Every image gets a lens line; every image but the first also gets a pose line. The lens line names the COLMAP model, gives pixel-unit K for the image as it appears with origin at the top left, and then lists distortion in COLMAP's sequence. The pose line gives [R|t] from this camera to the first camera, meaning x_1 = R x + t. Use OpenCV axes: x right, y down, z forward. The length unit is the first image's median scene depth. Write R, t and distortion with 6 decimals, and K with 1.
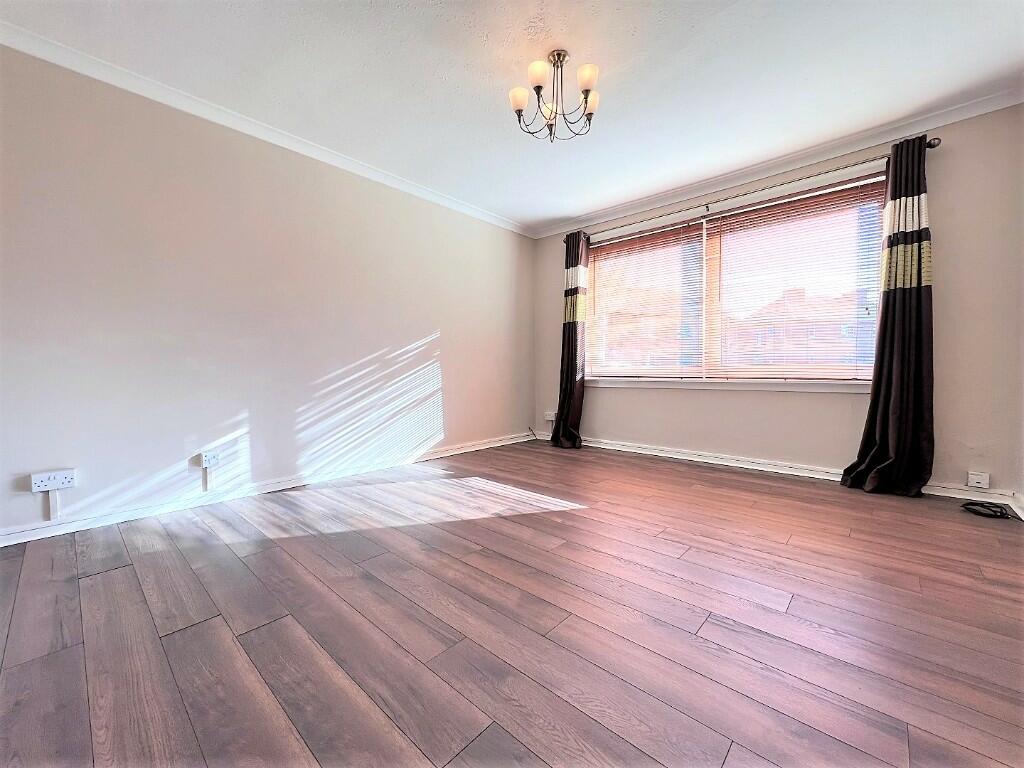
lens RADIAL K [[412.9, 0, 504.2], [0, 412.9, 385.5], [0, 0, 1]] dist [-0.000593, 0.000080]
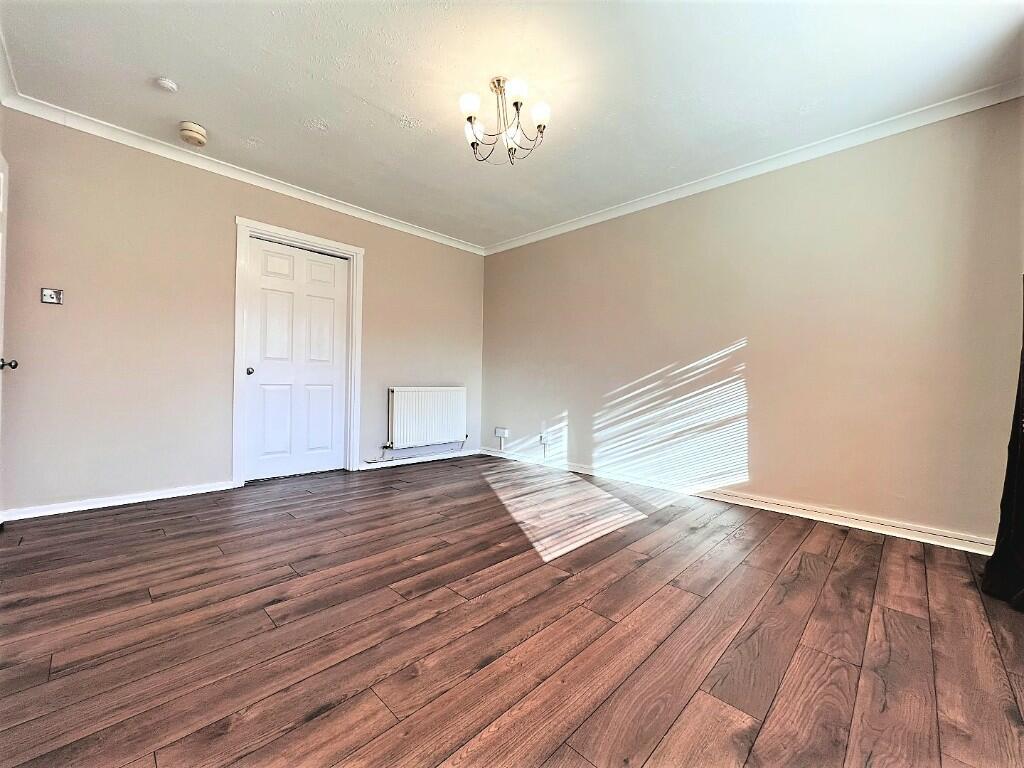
lens RADIAL K [[412.9, 0, 504.2], [0, 412.9, 385.5], [0, 0, 1]] dist [-0.000593, 0.000080]
pose [[-0.020639, 0.020029, -0.999586, 0.785981], [-0.065694, 0.997611, 0.021346, -0.041805], [0.997626, 0.066108, -0.019274, 0.733400]]
